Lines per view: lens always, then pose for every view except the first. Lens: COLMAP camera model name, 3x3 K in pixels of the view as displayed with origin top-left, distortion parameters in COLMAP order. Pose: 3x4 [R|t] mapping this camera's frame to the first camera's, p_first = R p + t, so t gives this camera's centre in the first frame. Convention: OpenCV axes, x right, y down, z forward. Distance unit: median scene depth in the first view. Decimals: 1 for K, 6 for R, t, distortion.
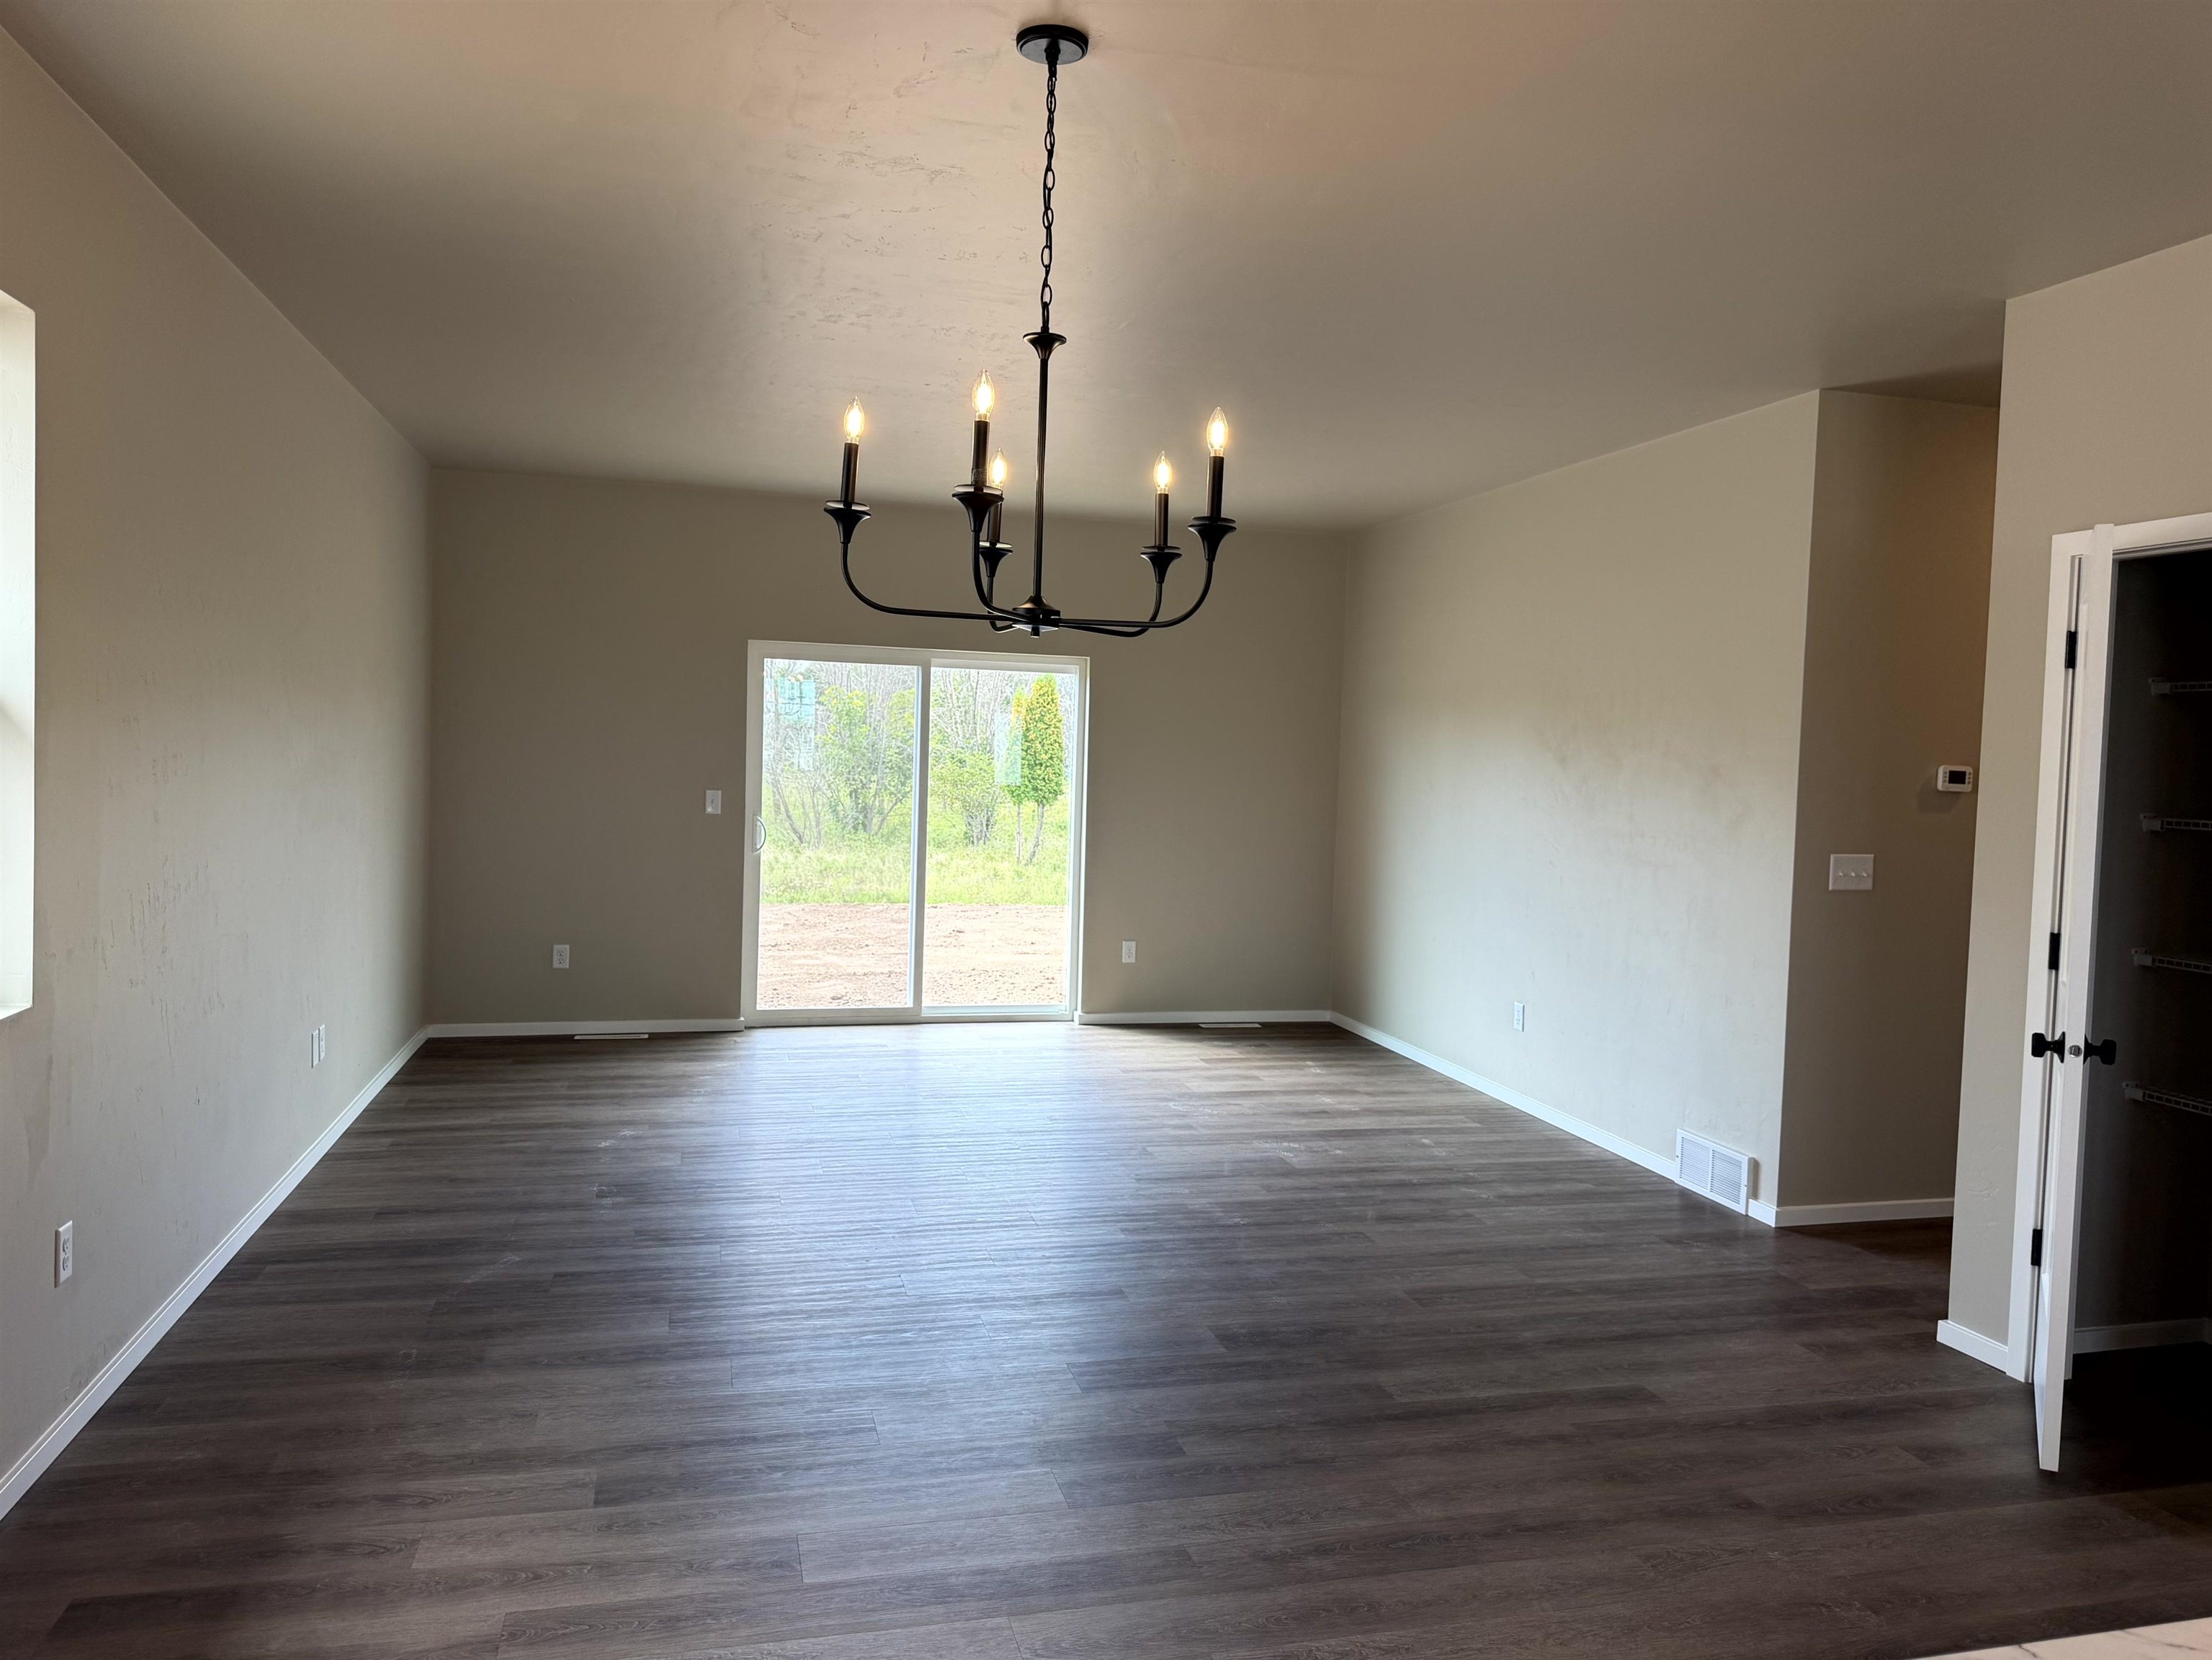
lens RADIAL K [[1578.5, 0, 1113.3], [0, 1578.5, 810.3], [0, 0, 1]] dist [0.007438, -0.003772]
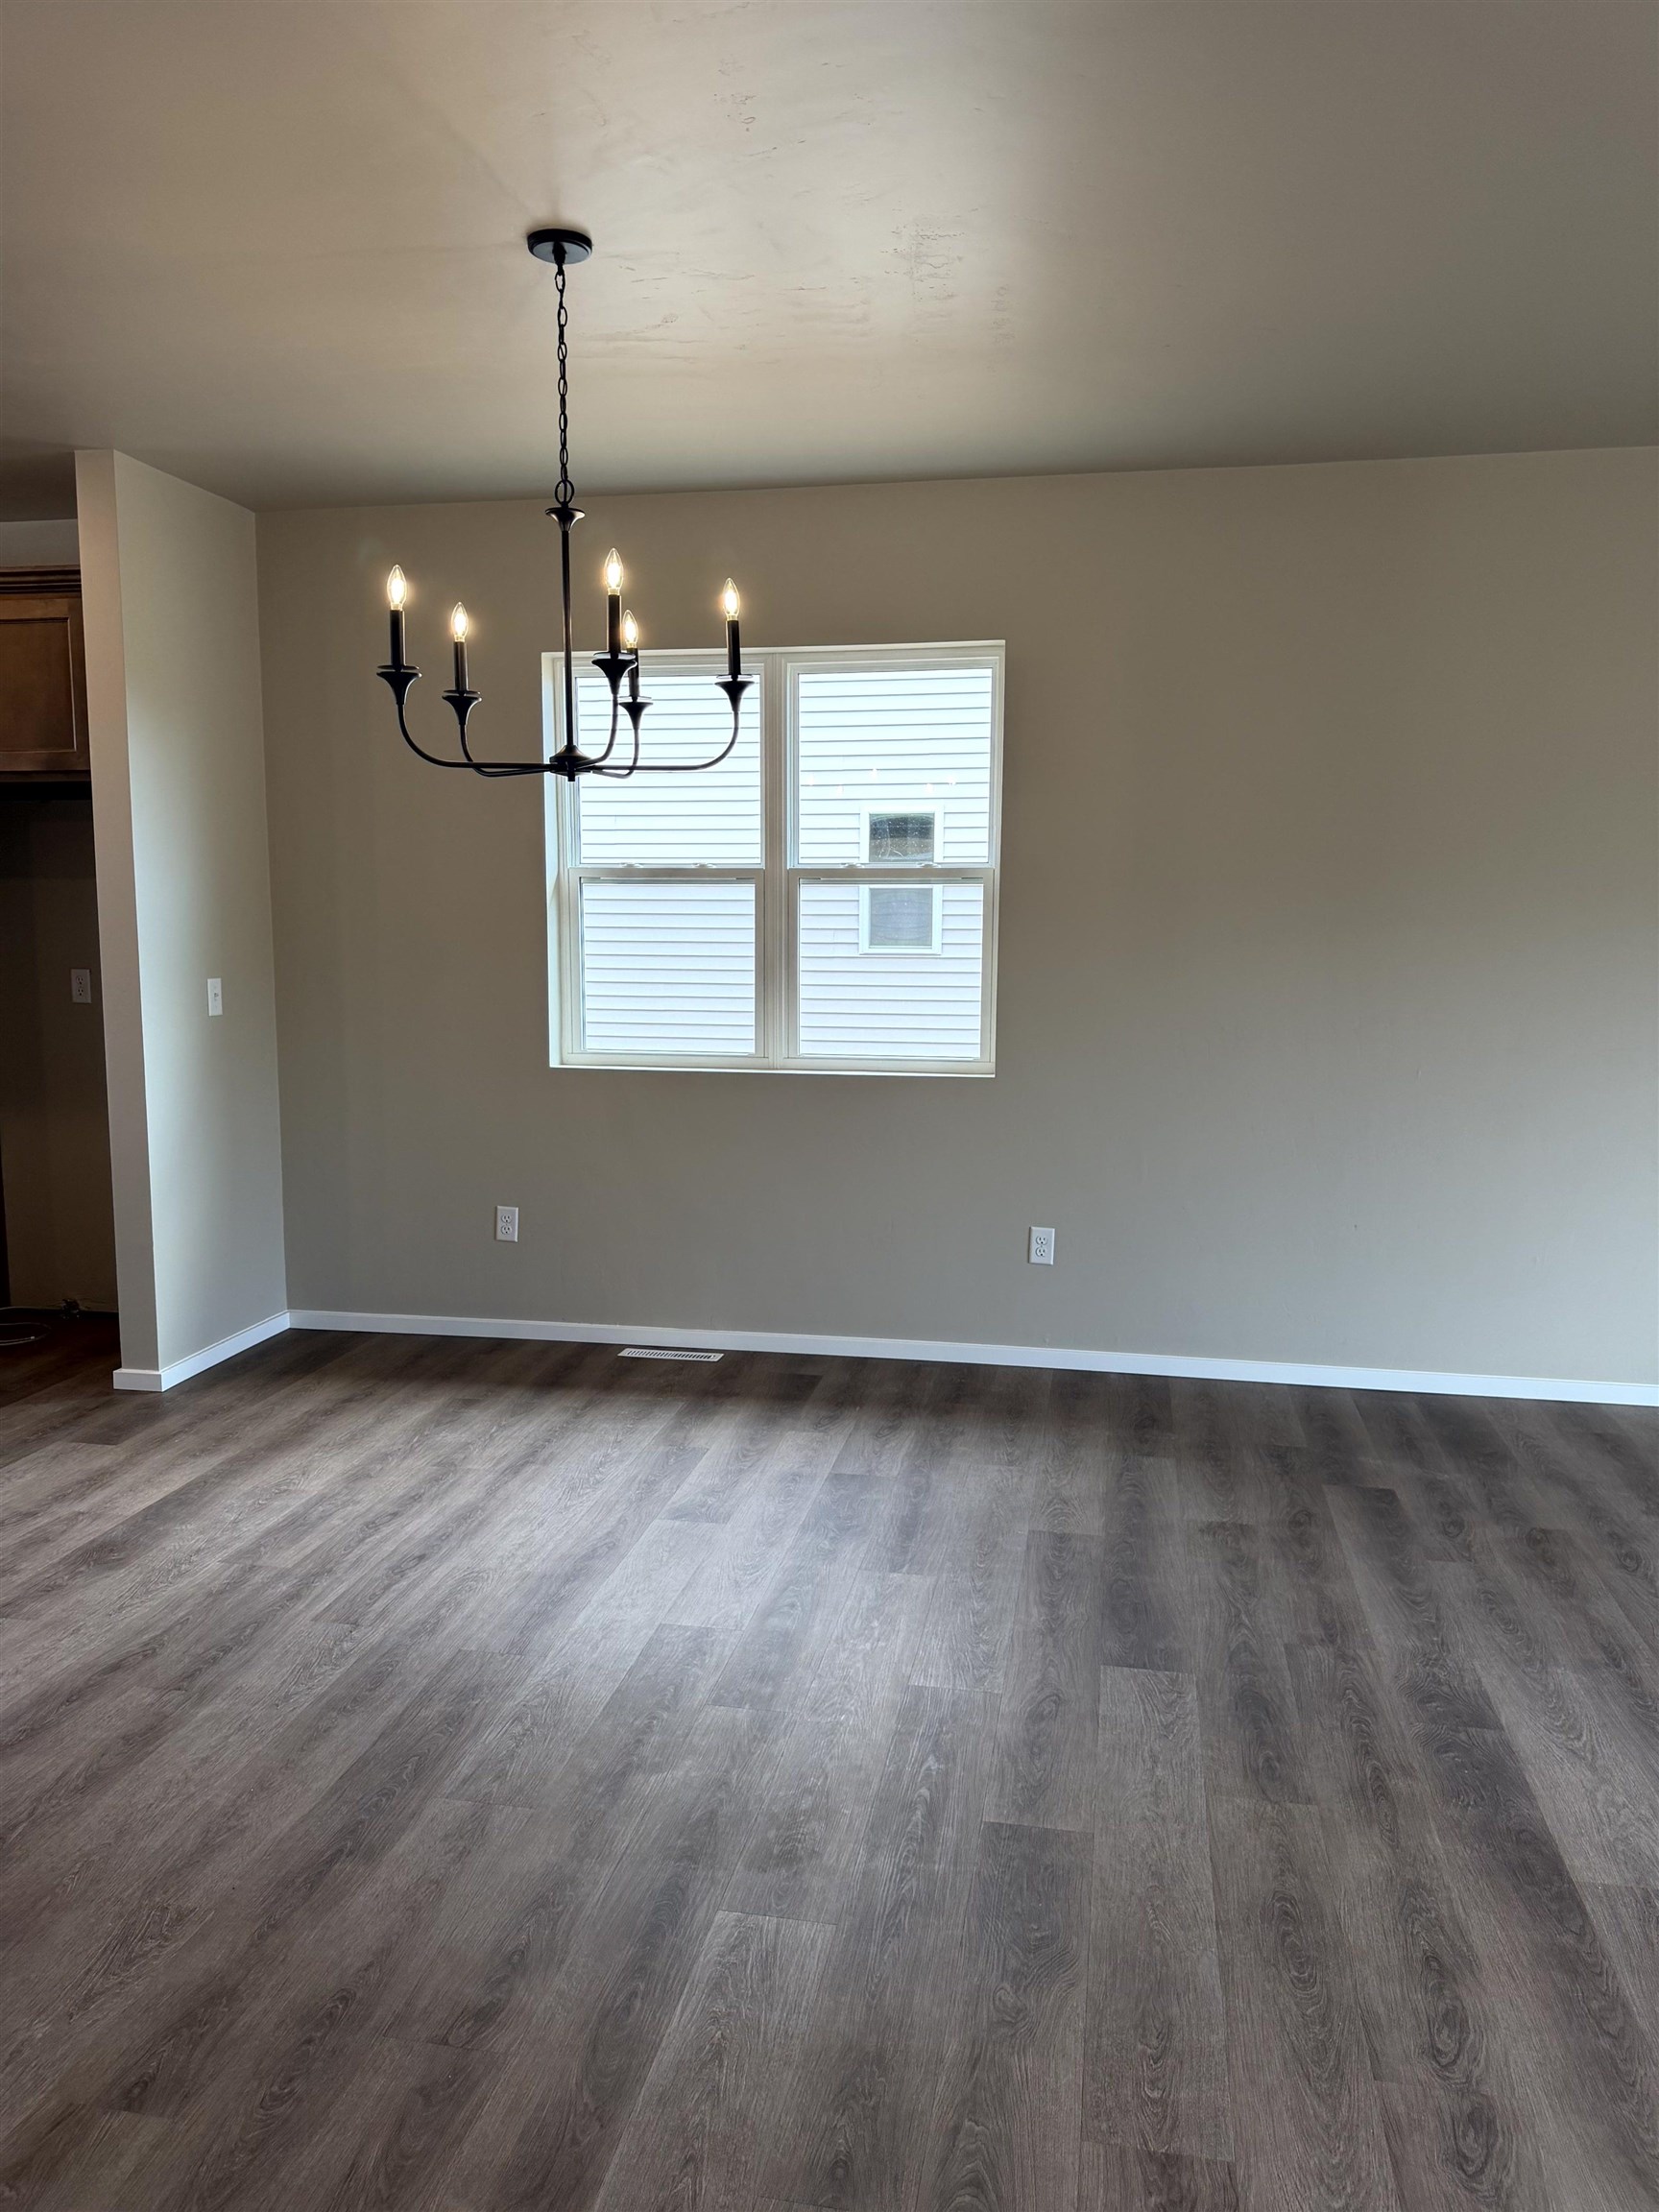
lens RADIAL K [[1578.3, 0, 829.5], [0, 1578.3, 1106.0], [0, 0, 1]] dist [0.007438, -0.003772]
pose [[-0.428748, 0.079433, -0.899925, 0.901627], [-0.059285, 0.991506, 0.115761, -0.020269], [0.901477, 0.102984, -0.420398, 1.640831]]
